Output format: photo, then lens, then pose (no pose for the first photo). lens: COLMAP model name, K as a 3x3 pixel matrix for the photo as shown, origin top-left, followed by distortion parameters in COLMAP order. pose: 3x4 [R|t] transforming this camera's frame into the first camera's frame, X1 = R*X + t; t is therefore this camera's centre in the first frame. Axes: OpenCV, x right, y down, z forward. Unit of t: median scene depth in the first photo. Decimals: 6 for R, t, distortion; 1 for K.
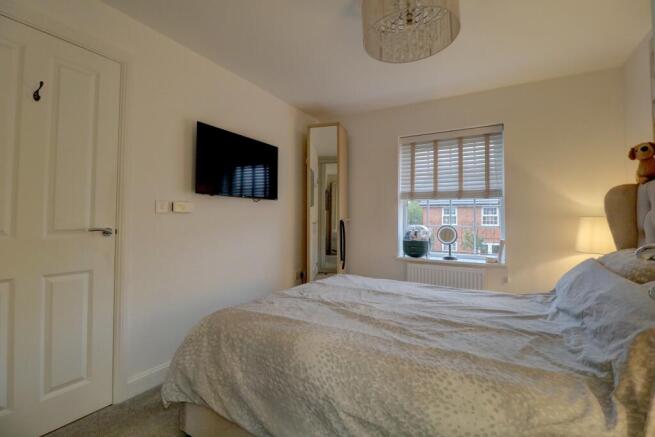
lens RADIAL K [[304.7, 0, 324.0], [0, 304.7, 222.0], [0, 0, 1]] dist [0.005672, 0.000392]
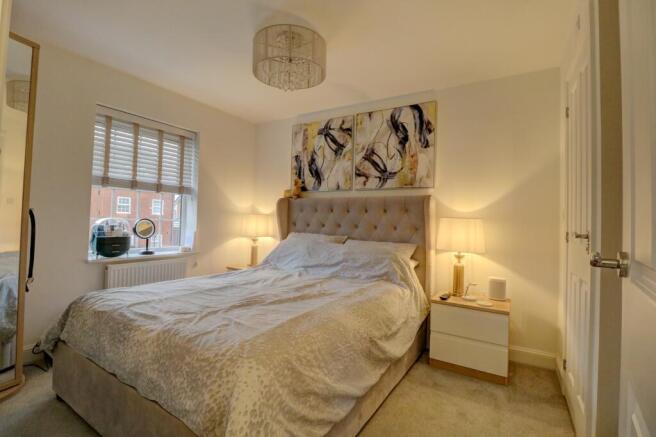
lens RADIAL K [[305.2, 0, 324.8], [0, 305.2, 213.8], [0, 0, 1]] dist [0.005672, 0.000392]
pose [[0.033589, 0.012941, 0.999352, -0.546501], [-0.026777, 0.999569, -0.012044, -0.007202], [-0.999077, -0.026355, 0.033921, 0.429945]]
